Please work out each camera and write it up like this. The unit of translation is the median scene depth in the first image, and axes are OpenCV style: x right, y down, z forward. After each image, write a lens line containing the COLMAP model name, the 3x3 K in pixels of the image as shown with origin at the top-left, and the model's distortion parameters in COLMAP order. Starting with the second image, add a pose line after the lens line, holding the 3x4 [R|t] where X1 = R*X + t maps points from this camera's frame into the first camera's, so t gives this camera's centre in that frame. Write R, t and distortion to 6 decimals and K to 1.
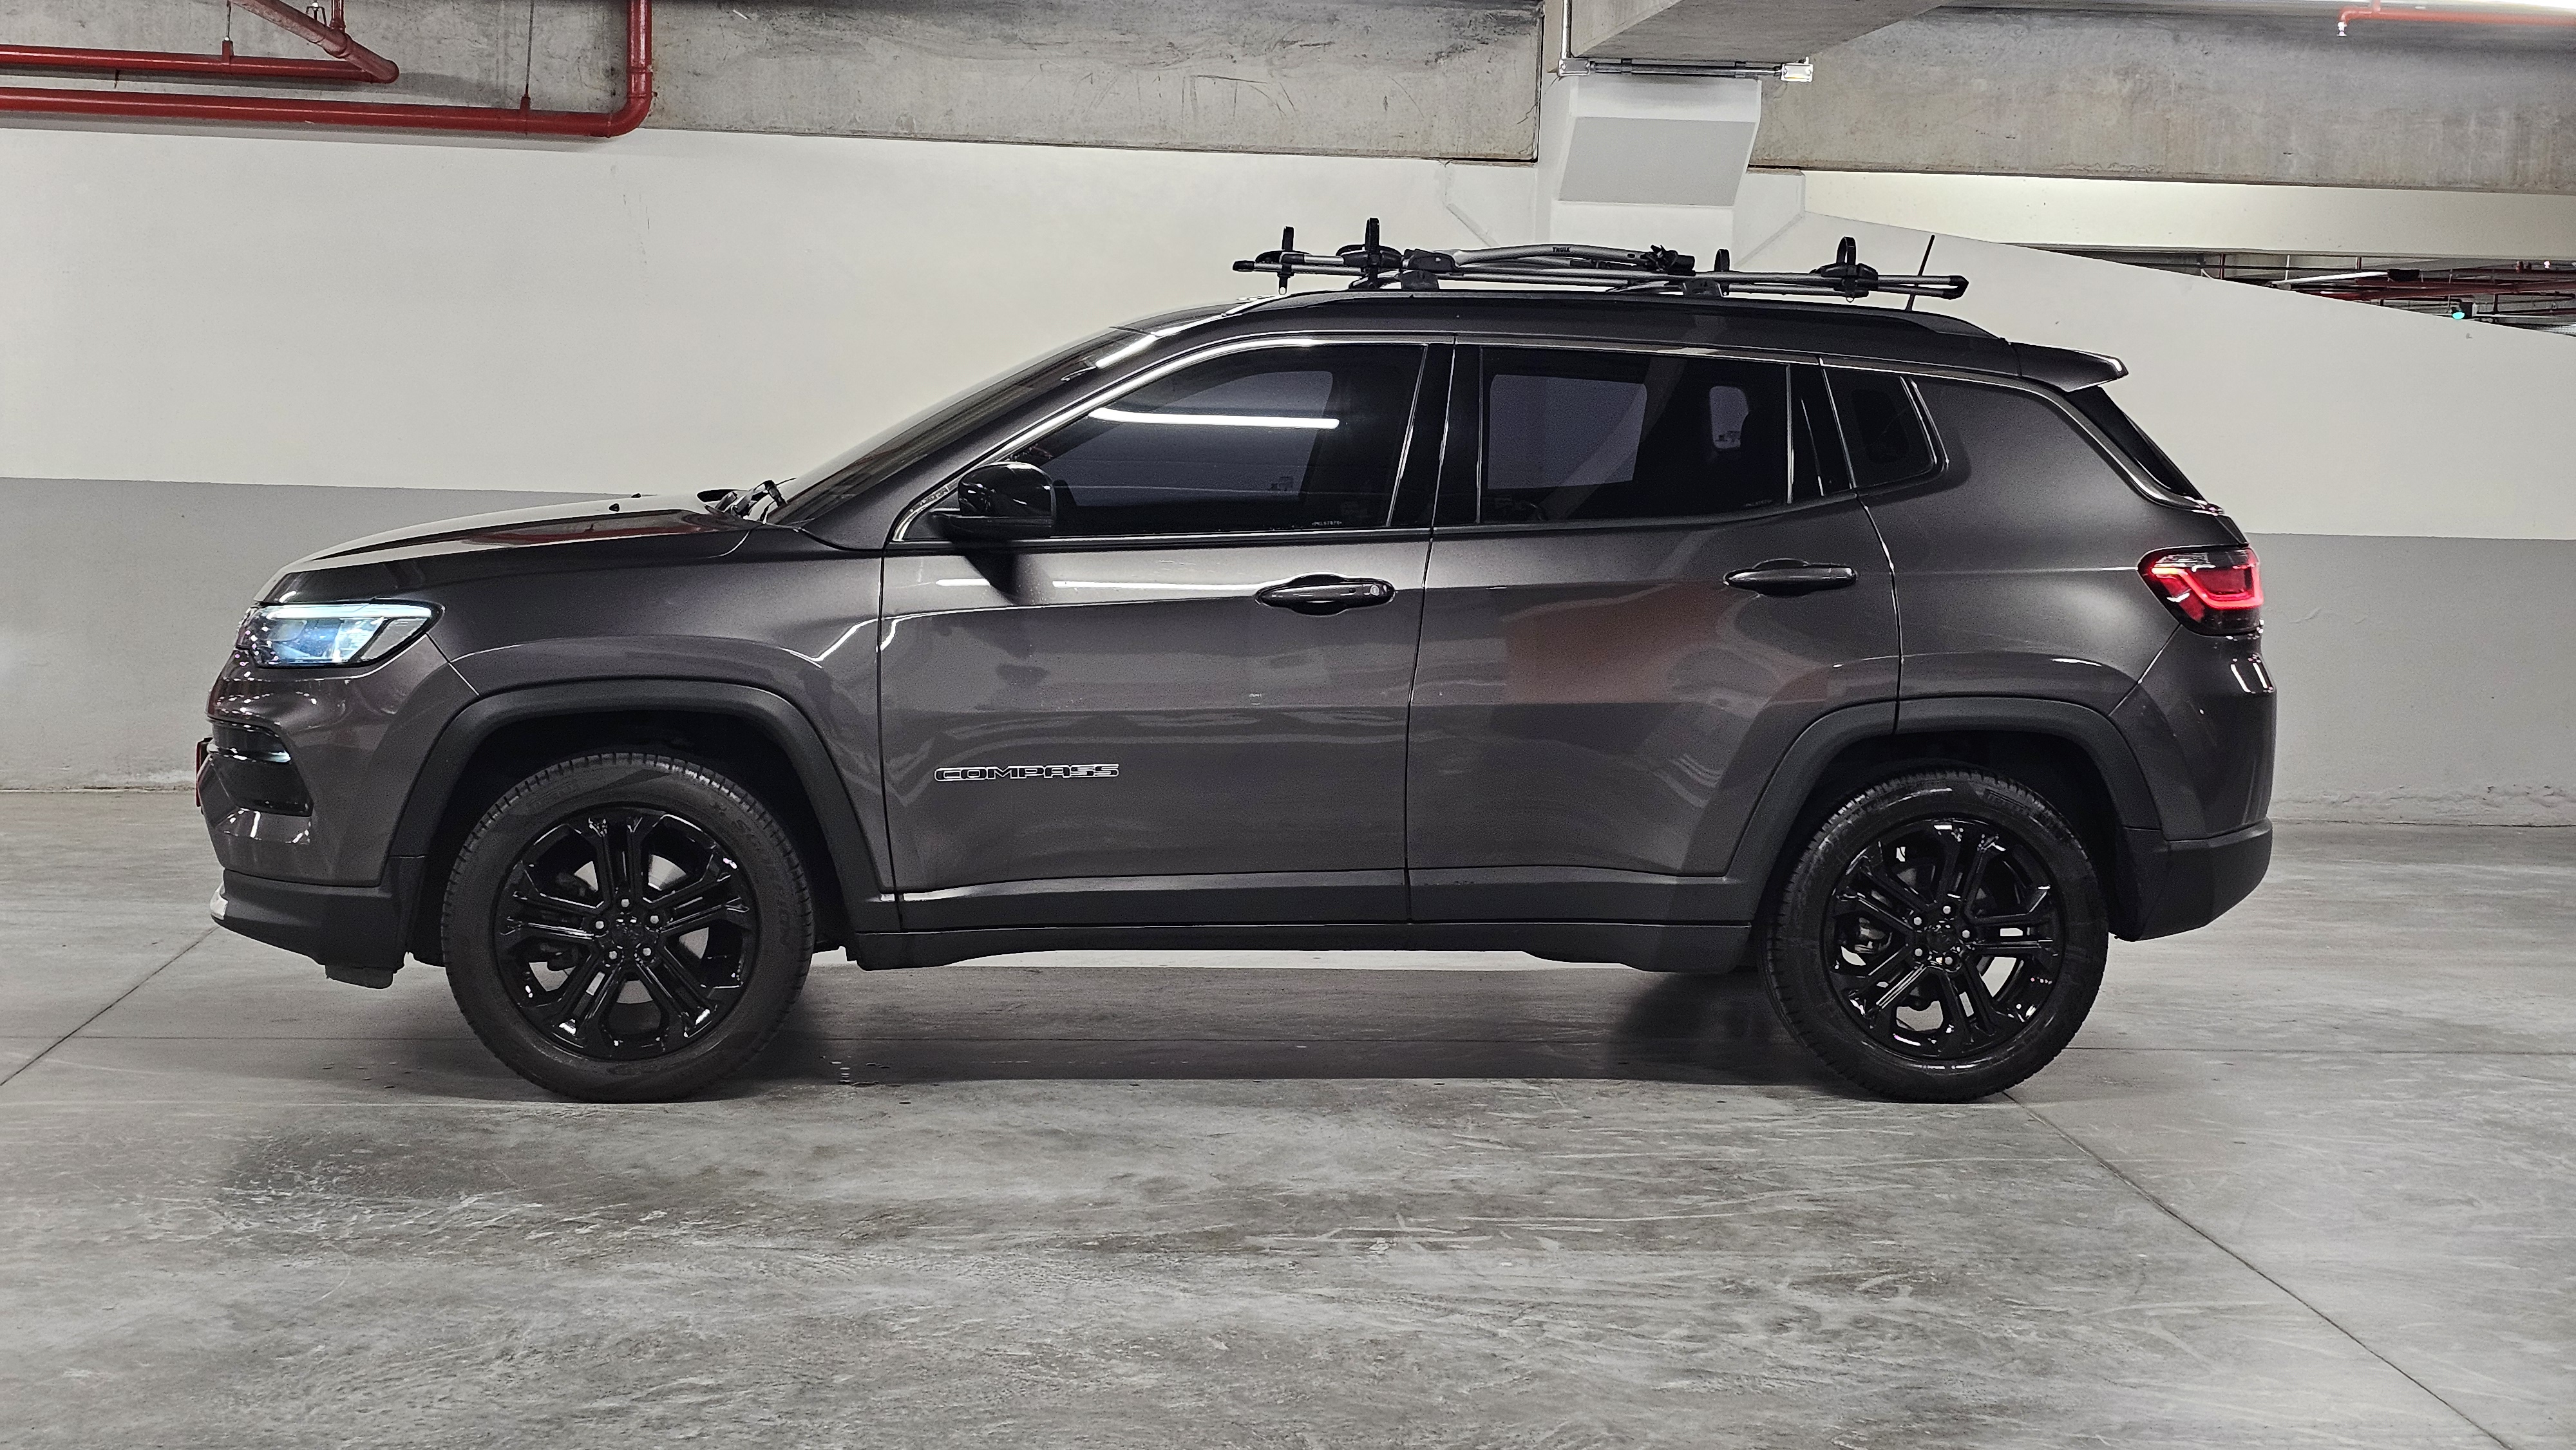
lens RADIAL K [[3394.4, 0, 1287.9], [0, 3394.4, 723.0], [0, 0, 1]] dist [0.204445, -0.586963]
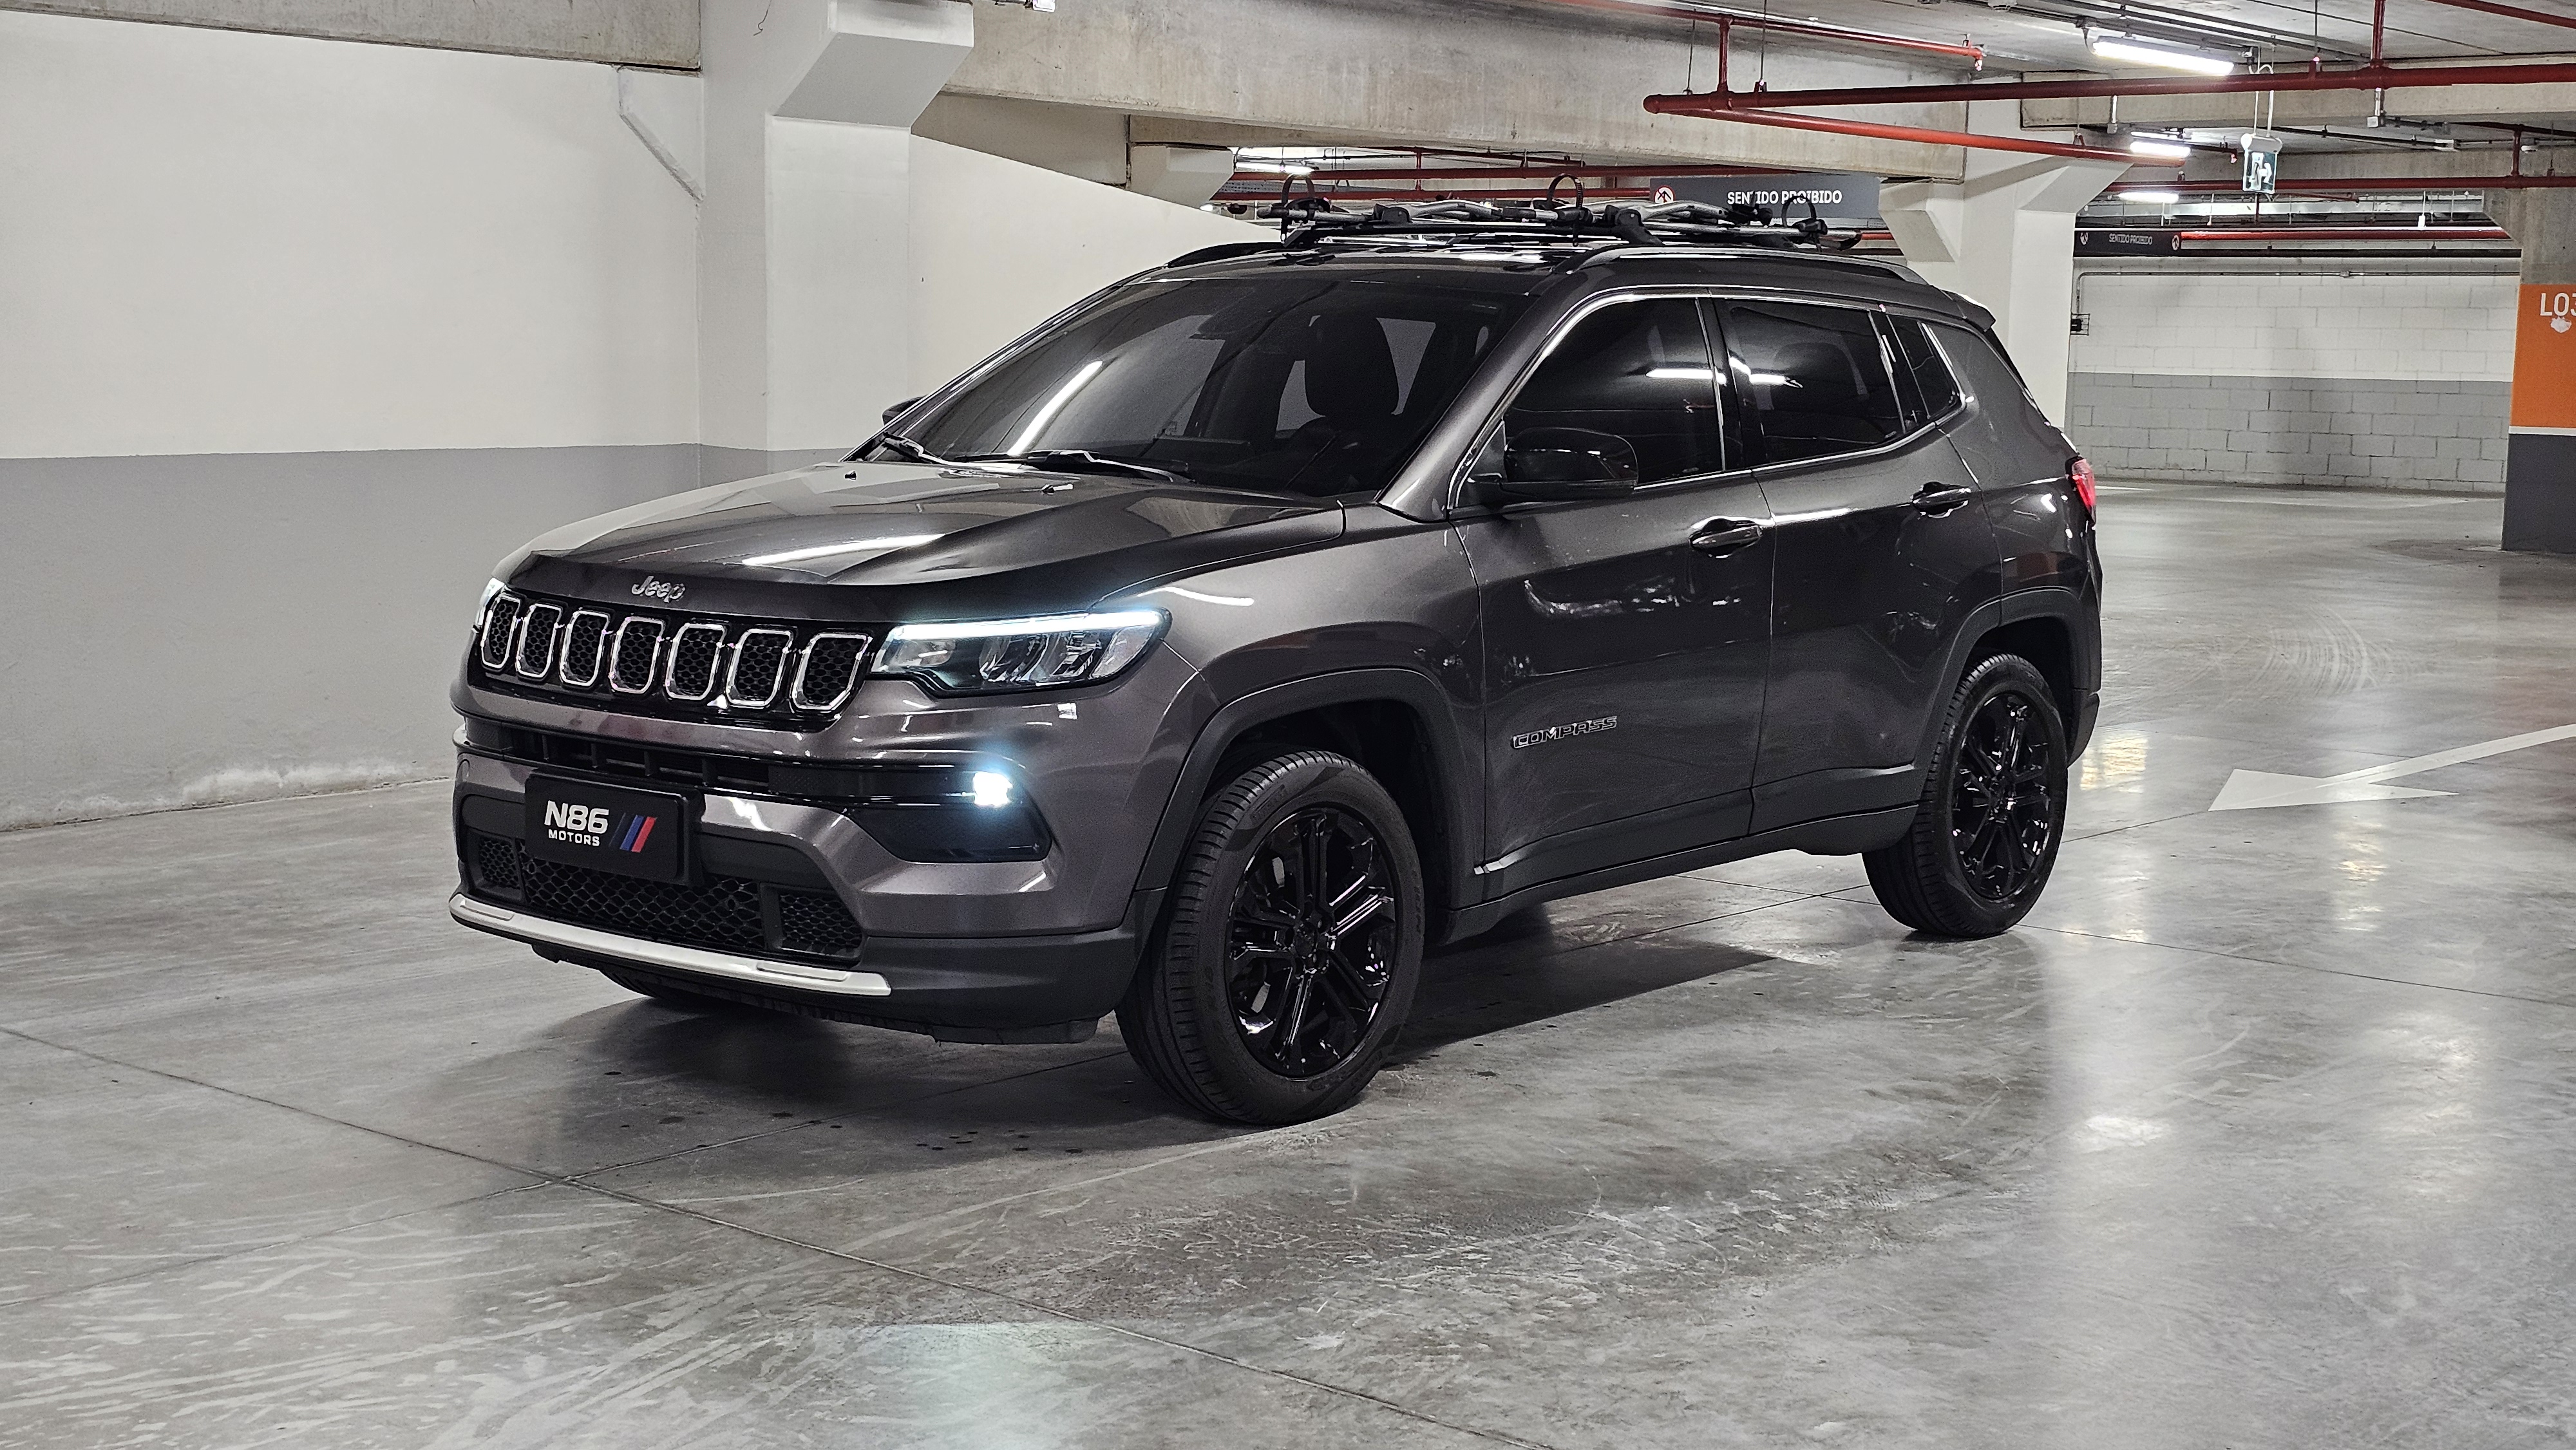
lens RADIAL K [[3443.9, 0, 1299.8], [0, 3443.9, 708.8], [0, 0, 1]] dist [0.226764, -0.670274]
pose [[0.709617, -0.095093, 0.698141, -0.510561], [0.070612, 0.995460, 0.063818, -0.037954], [-0.701040, 0.004011, 0.713110, 0.192244]]
